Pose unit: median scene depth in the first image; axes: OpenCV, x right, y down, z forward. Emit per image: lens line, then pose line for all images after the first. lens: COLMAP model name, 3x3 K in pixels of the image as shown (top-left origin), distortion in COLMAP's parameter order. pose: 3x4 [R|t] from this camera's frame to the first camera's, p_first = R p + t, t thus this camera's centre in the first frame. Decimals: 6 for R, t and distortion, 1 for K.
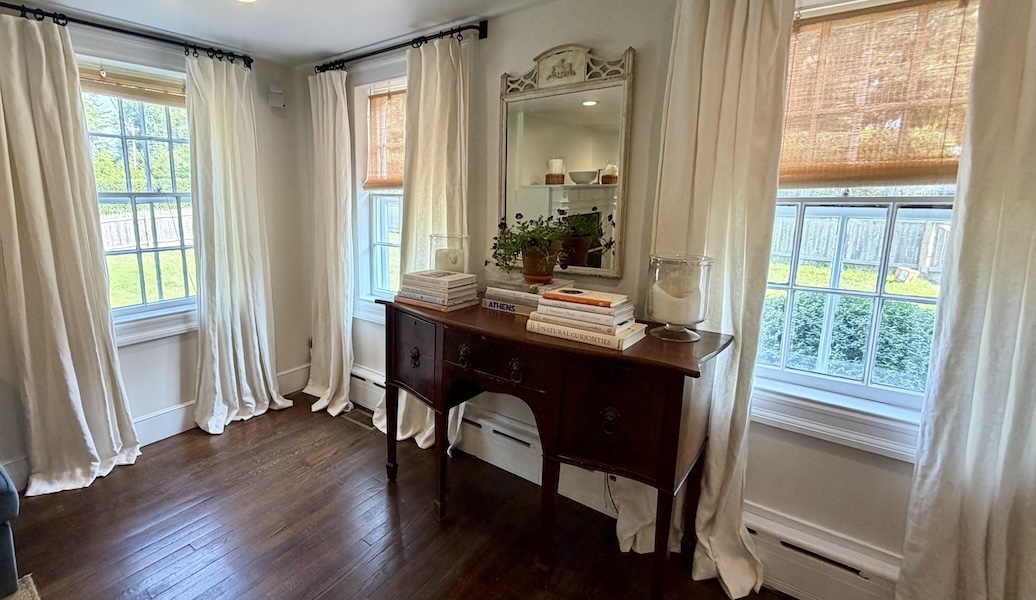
lens RADIAL K [[472.7, 0, 436.2], [0, 472.7, 275.8], [0, 0, 1]] dist [-0.000489, 0.000708]
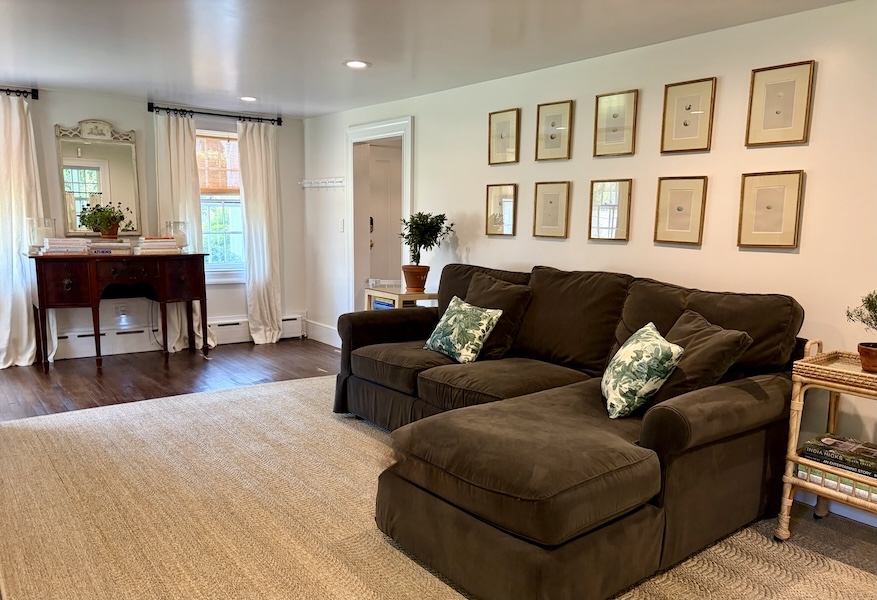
lens RADIAL K [[662.8, 0, 429.0], [0, 662.8, 325.2], [0, 0, 1]] dist [0.031231, -0.018088]
pose [[0.228645, -0.160518, 0.960185, -2.141736], [0.149395, 0.980415, 0.128325, 0.199430], [-0.961979, 0.114105, 0.248148, -0.901580]]
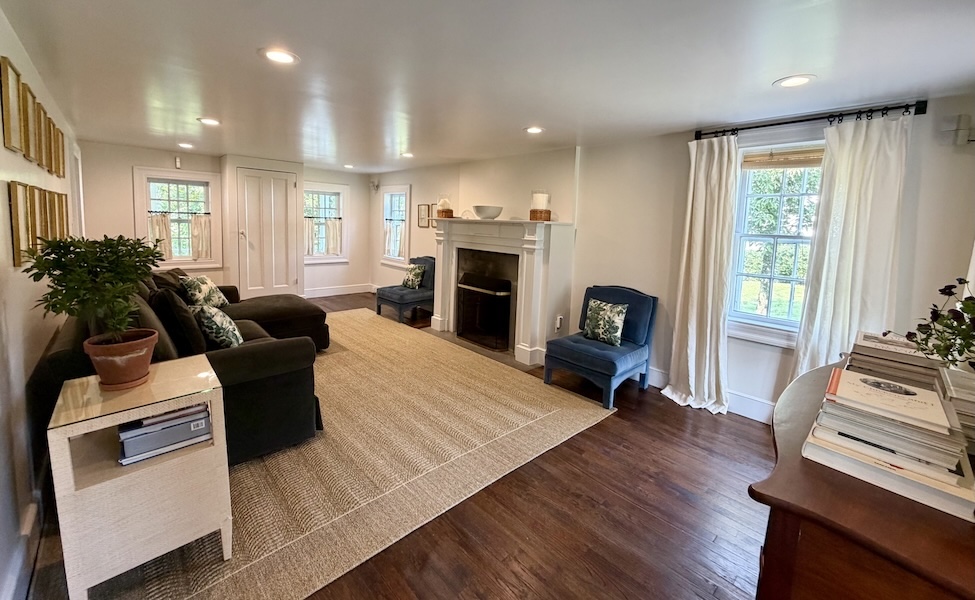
lens RADIAL K [[388.3, 0, 485.2], [0, 388.3, 258.1], [0, 0, 1]] dist [0.002650, 0.001162]
pose [[-0.121242, 0.080894, -0.989321, 0.714380], [-0.206633, 0.972783, 0.104865, -0.067555], [0.970877, 0.217140, -0.101227, 0.378766]]
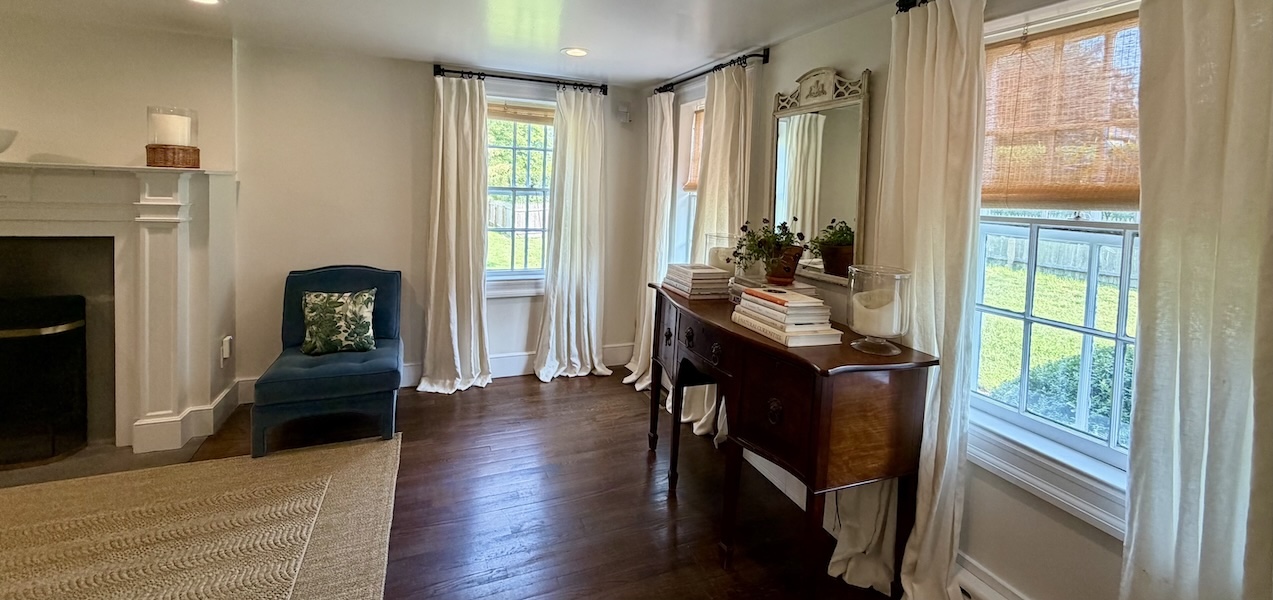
lens RADIAL K [[507.6, 0, 629.0], [0, 507.6, 210.3], [0, 0, 1]] dist [-0.001311, 0.001383]
pose [[0.883865, 0.052787, -0.464755, 0.423127], [-0.114449, 0.987815, -0.105462, 0.009183], [0.453525, 0.146405, 0.879136, -0.172093]]
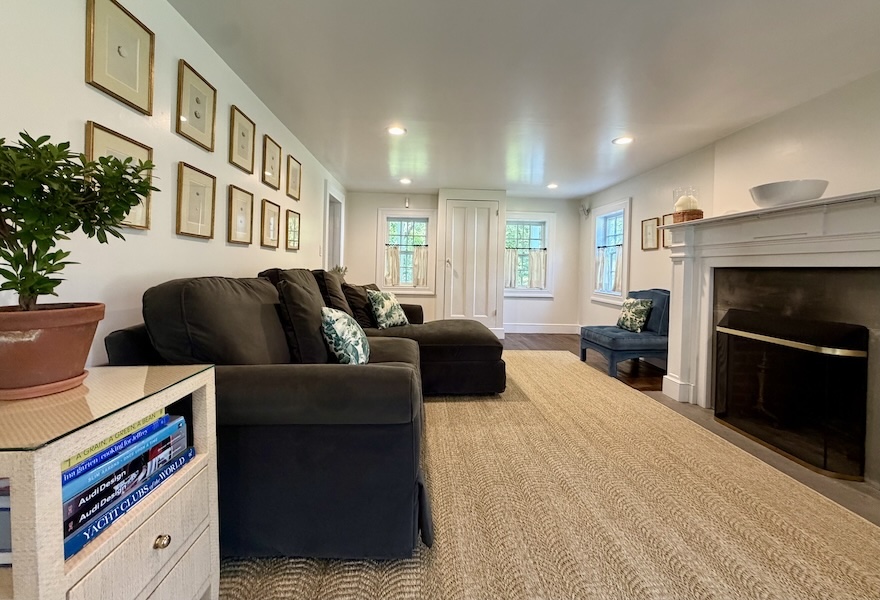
lens RADIAL K [[352.2, 0, 437.2], [0, 352.2, 270.8], [0, 0, 1]] dist [-0.000490, 0.000518]
pose [[-0.735591, -0.019298, -0.677151, 0.045314], [-0.143362, 0.981388, 0.127766, 0.139646], [0.662083, 0.191061, -0.724667, 0.236365]]
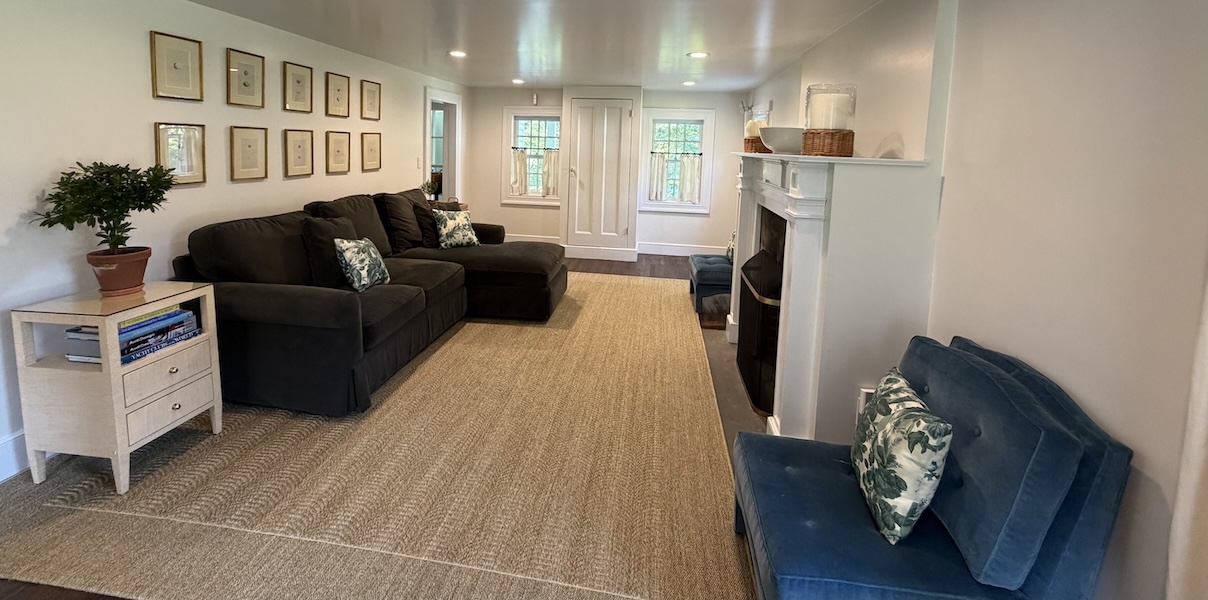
lens RADIAL K [[494.2, 0, 592.6], [0, 494.2, 184.6], [0, 0, 1]] dist [0.004328, -0.000161]
pose [[-0.851653, 0.008529, -0.524037, -0.201865], [-0.125877, 0.967273, 0.220315, -0.207310], [0.508766, 0.253596, -0.822707, 1.028876]]
